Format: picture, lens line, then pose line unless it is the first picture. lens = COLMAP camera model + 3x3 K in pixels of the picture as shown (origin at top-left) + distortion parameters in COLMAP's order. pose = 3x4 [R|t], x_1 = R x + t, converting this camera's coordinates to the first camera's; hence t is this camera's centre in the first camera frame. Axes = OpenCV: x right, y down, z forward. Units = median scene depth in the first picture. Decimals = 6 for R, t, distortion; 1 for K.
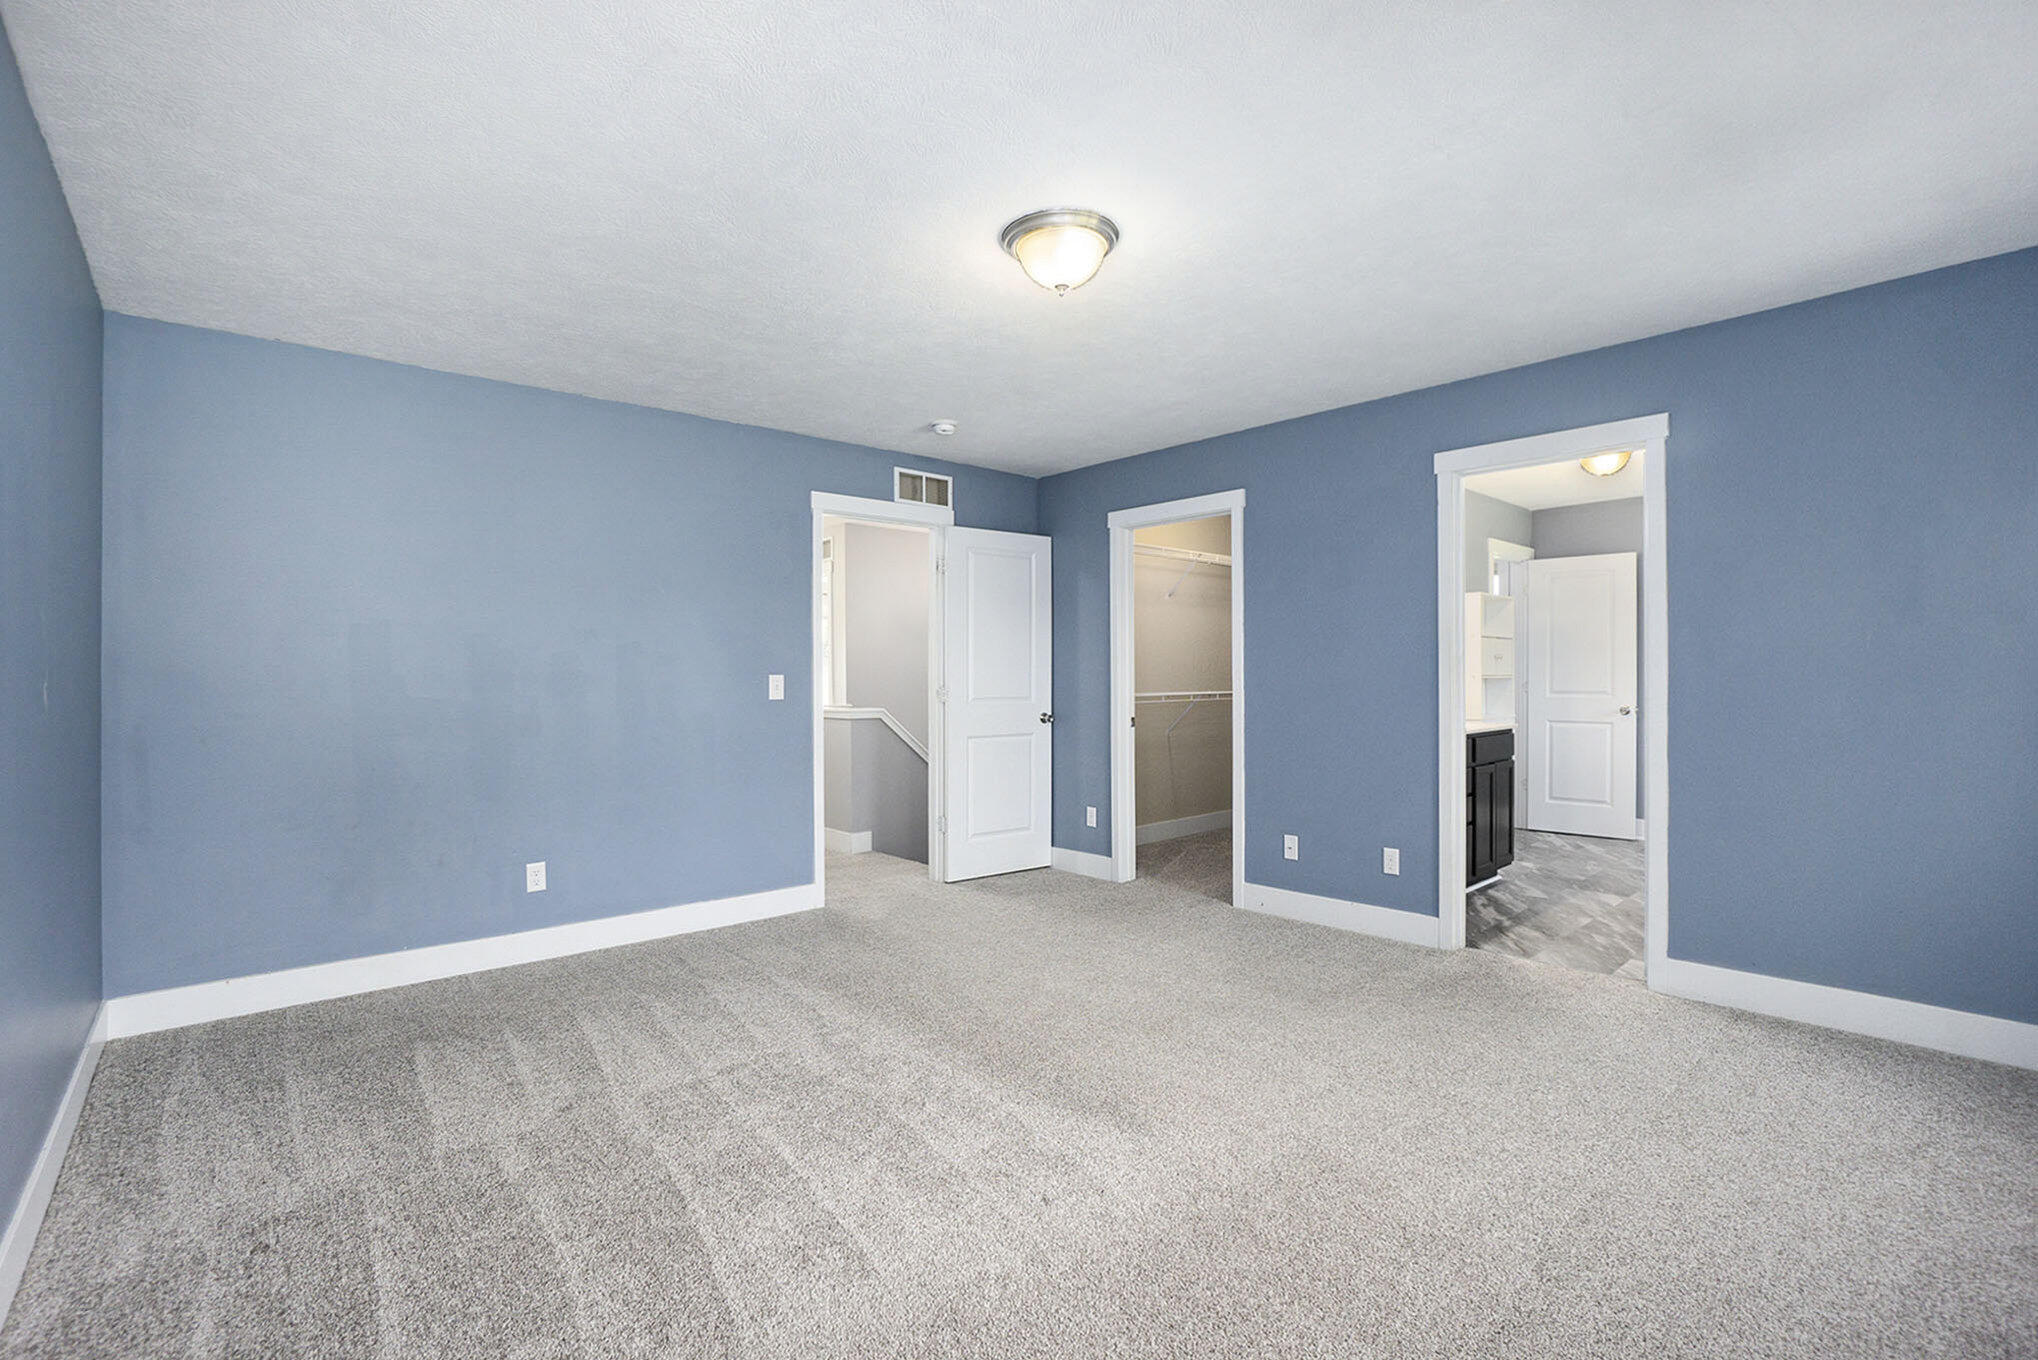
lens RADIAL K [[916.1, 0, 1023.9], [0, 916.1, 681.5], [0, 0, 1]] dist [-0.040203, 0.003207]
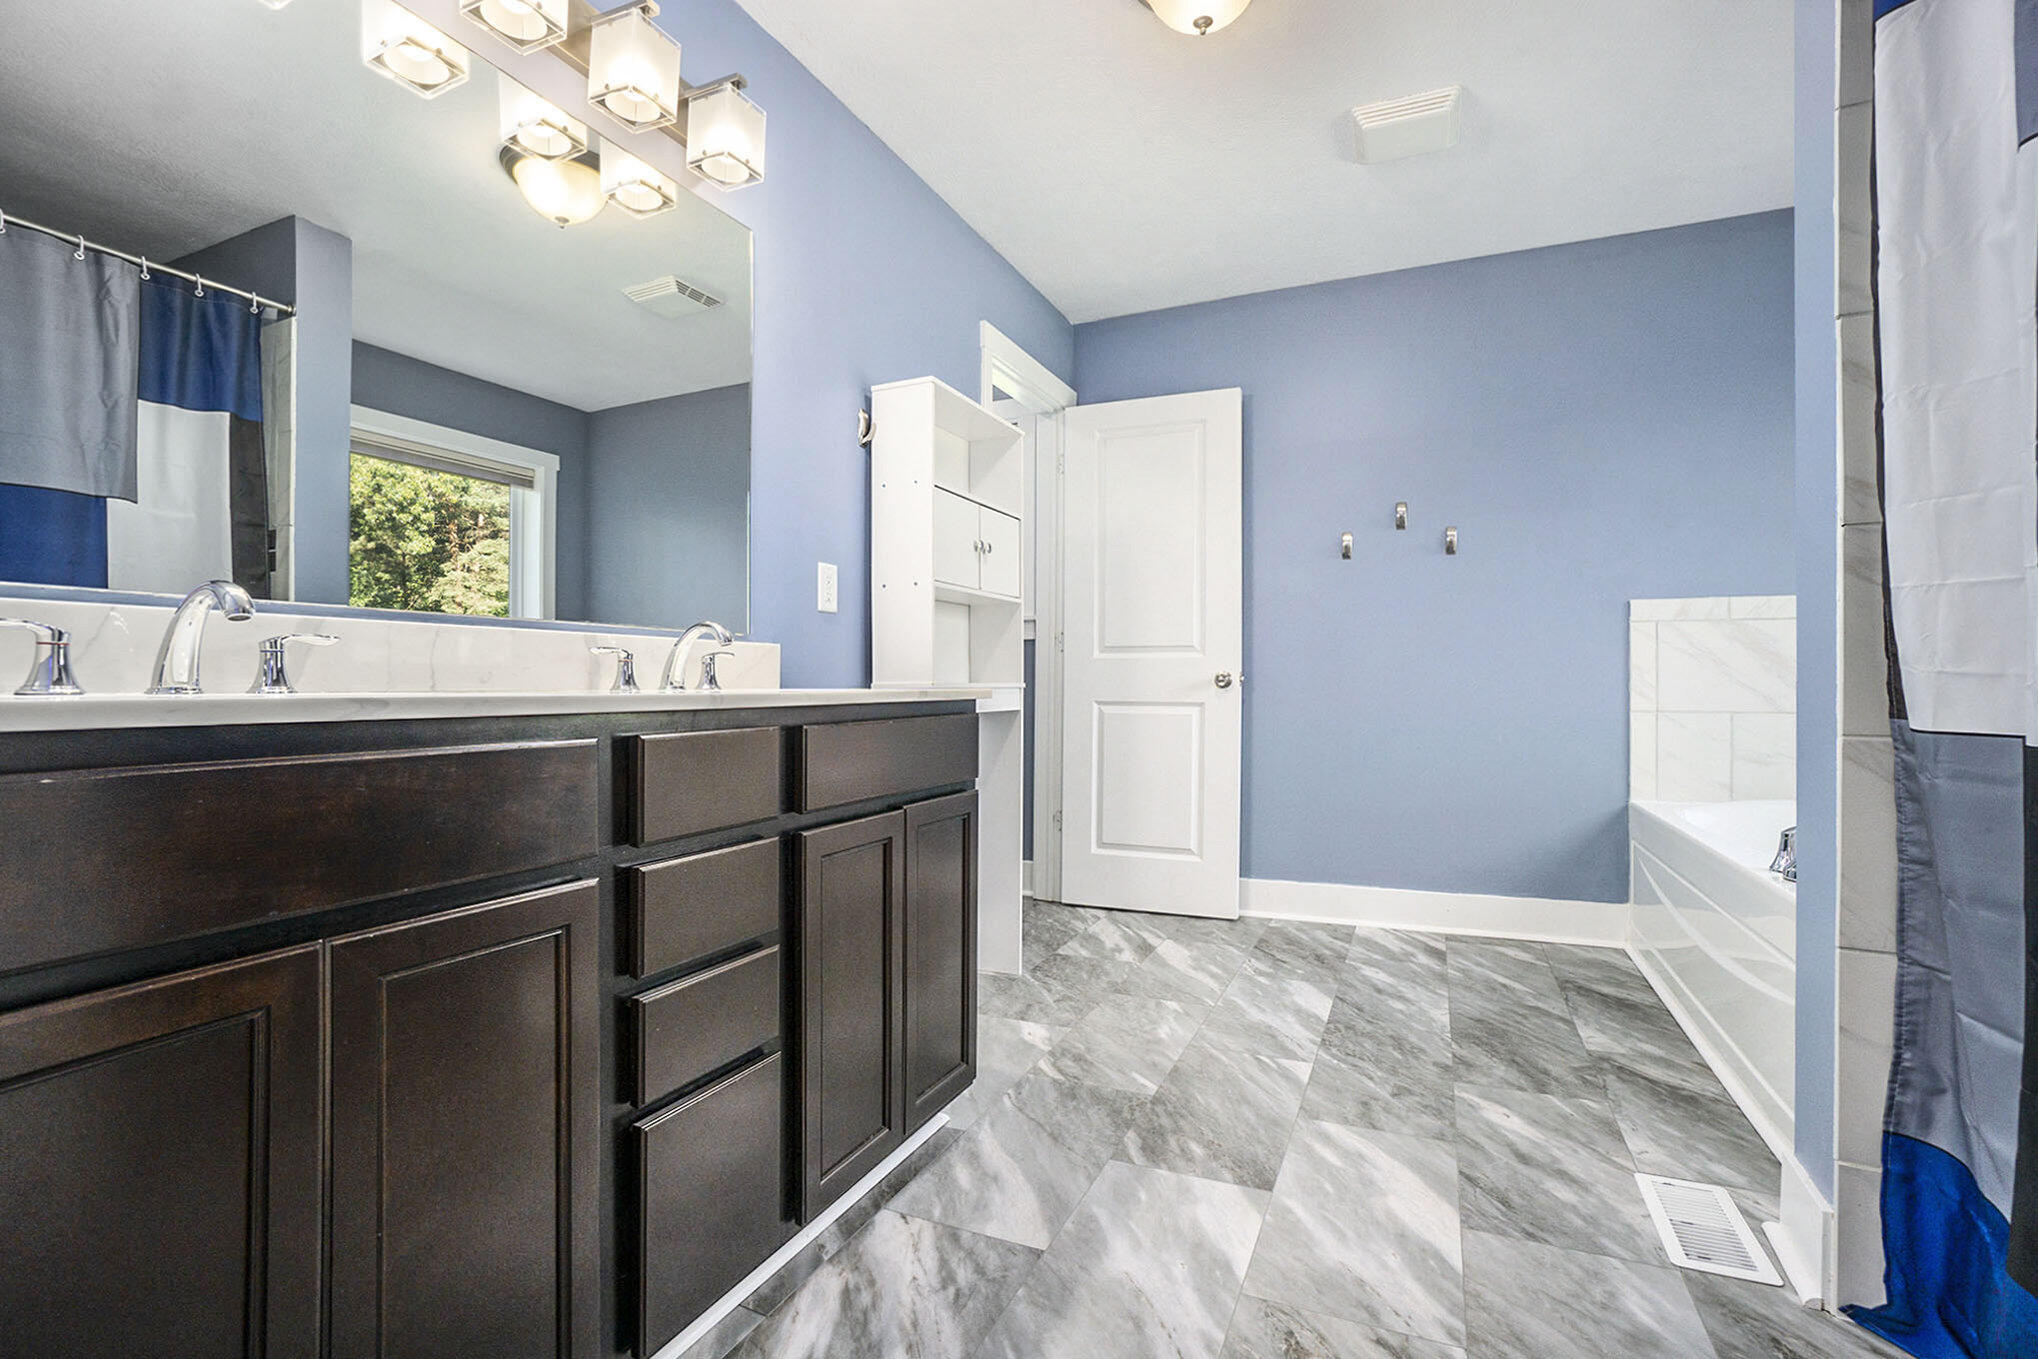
lens RADIAL K [[916.1, 0, 1019.8], [0, 916.1, 678.3], [0, 0, 1]] dist [-0.040203, 0.003207]
pose [[0.917292, 0.011275, 0.398056, 0.348492], [-0.007067, 0.999903, -0.012038, 0.039896], [-0.398153, 0.008230, 0.917282, 0.562413]]
